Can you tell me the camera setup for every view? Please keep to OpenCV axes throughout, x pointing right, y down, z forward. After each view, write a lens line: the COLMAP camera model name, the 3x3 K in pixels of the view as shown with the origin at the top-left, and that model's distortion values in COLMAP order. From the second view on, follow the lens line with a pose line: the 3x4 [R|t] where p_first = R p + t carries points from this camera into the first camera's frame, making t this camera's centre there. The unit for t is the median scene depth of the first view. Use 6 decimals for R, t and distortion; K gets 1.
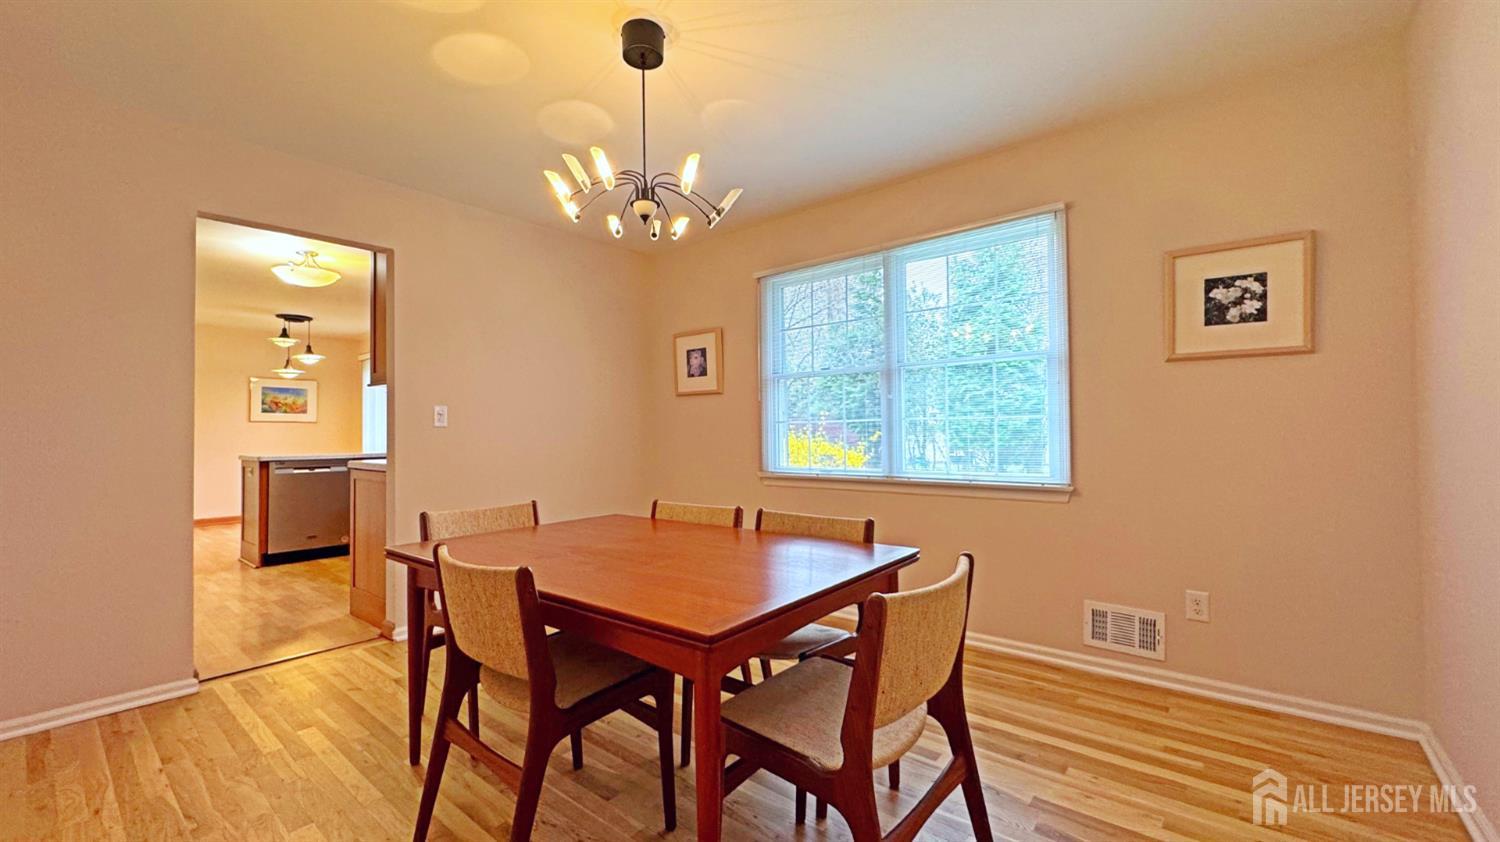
lens RADIAL K [[596.4, 0, 748.3], [0, 596.4, 419.2], [0, 0, 1]] dist [-0.002287, -0.000025]
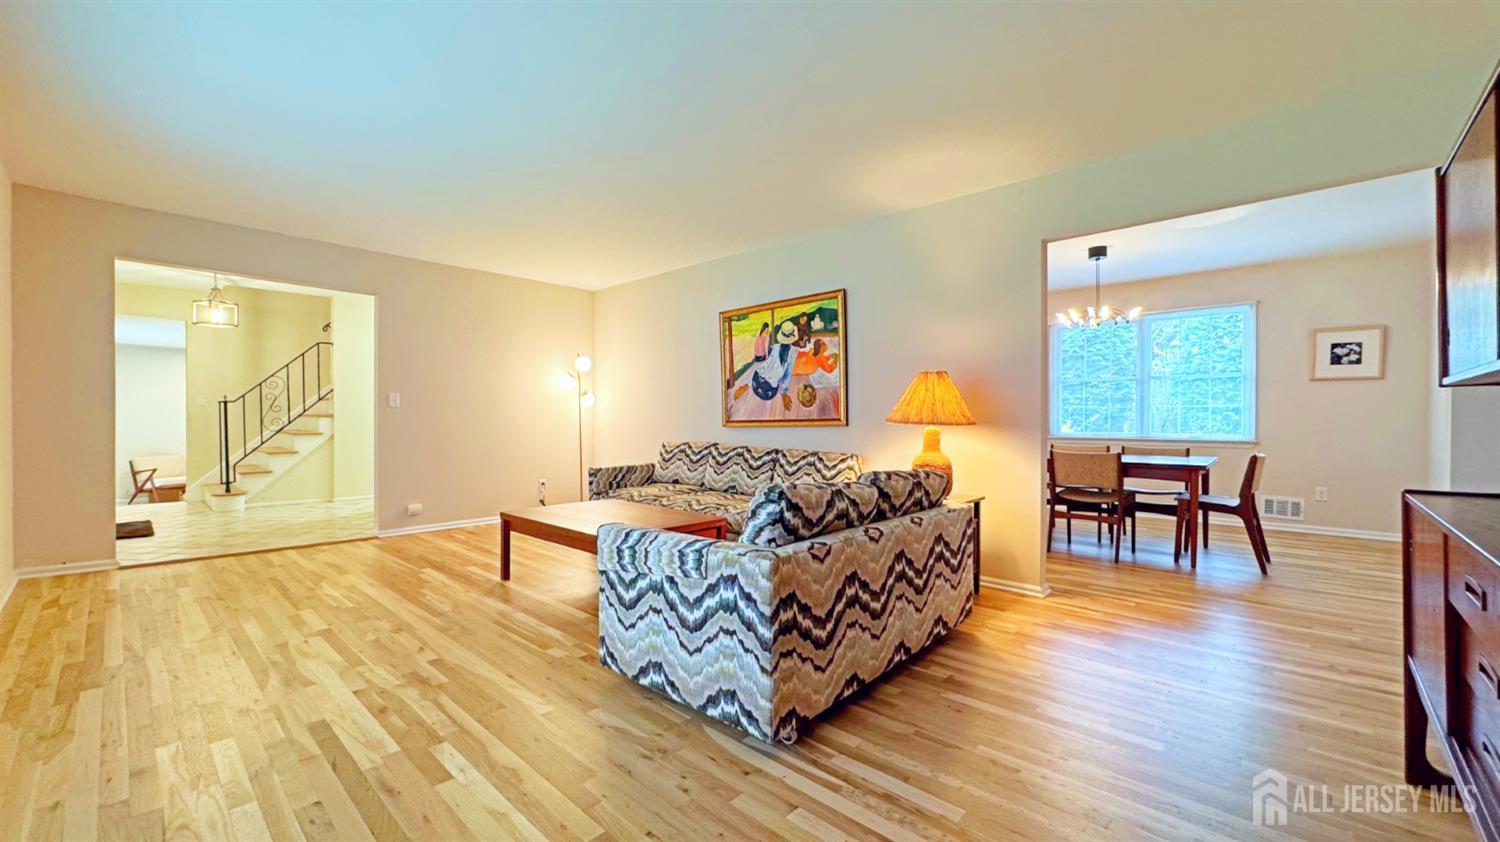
lens RADIAL K [[596.4, 0, 752.8], [0, 596.4, 421.5], [0, 0, 1]] dist [-0.002287, -0.000025]
pose [[0.998417, 0.009787, -0.055392, -1.221272], [-0.008155, 0.999528, 0.029621, 0.002128], [0.055655, -0.029122, 0.998025, -1.295961]]
